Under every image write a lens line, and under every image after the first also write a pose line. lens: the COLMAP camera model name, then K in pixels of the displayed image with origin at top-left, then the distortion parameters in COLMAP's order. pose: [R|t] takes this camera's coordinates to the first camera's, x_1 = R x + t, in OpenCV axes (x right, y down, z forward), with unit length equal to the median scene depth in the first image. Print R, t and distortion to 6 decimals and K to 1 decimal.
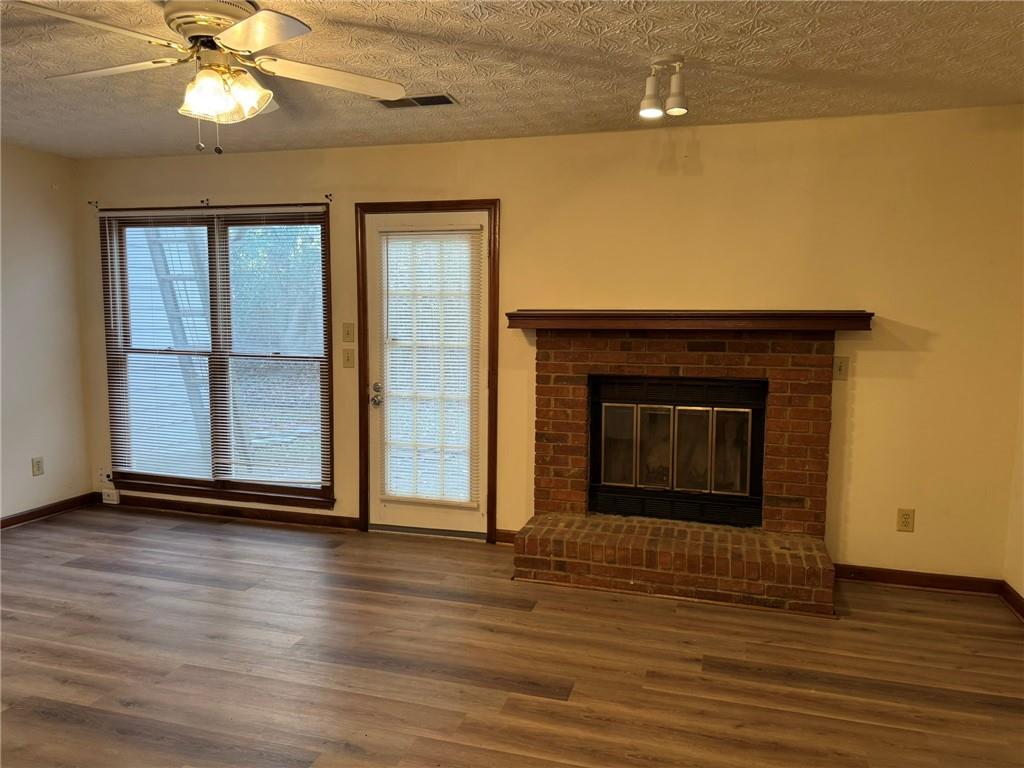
lens RADIAL K [[726.2, 0, 509.8], [0, 726.2, 391.6], [0, 0, 1]] dist [0.089299, -0.129849]
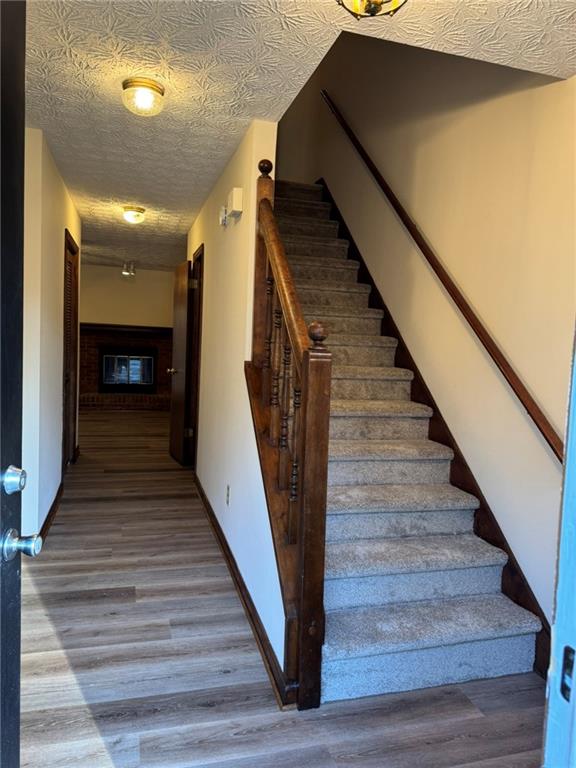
lens RADIAL K [[544.6, 0, 288.0], [0, 544.6, 384.0], [0, 0, 1]] dist [0.089299, -0.129849]
pose [[0.842893, -0.013682, 0.537906, -0.421469], [0.022913, 0.999683, -0.010478, 0.163830], [-0.537592, 0.021157, 0.842939, -1.219531]]
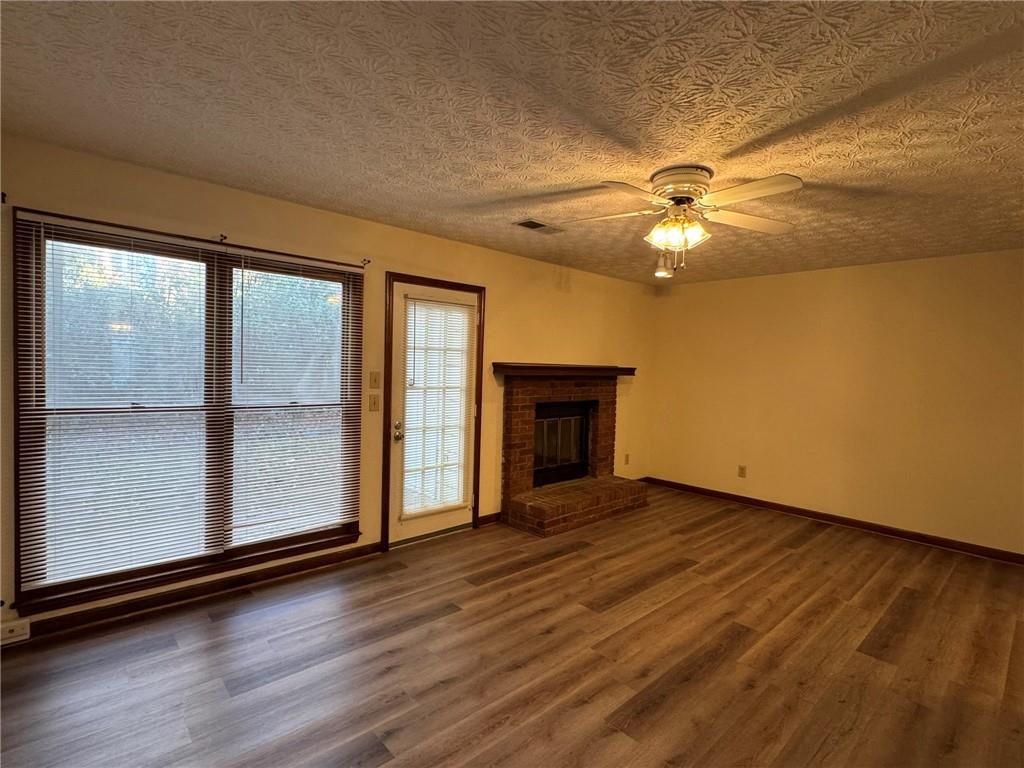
lens RADIAL K [[507.2, 0, 512.0], [0, 507.2, 384.0], [0, 0, 1]] dist [-0.002062, 0.000576]
pose [[0.509969, -0.024068, 0.859856, -0.821922], [0.074236, 0.997110, -0.016119, -0.047596], [-0.856983, 0.072052, 0.510282, 0.424570]]
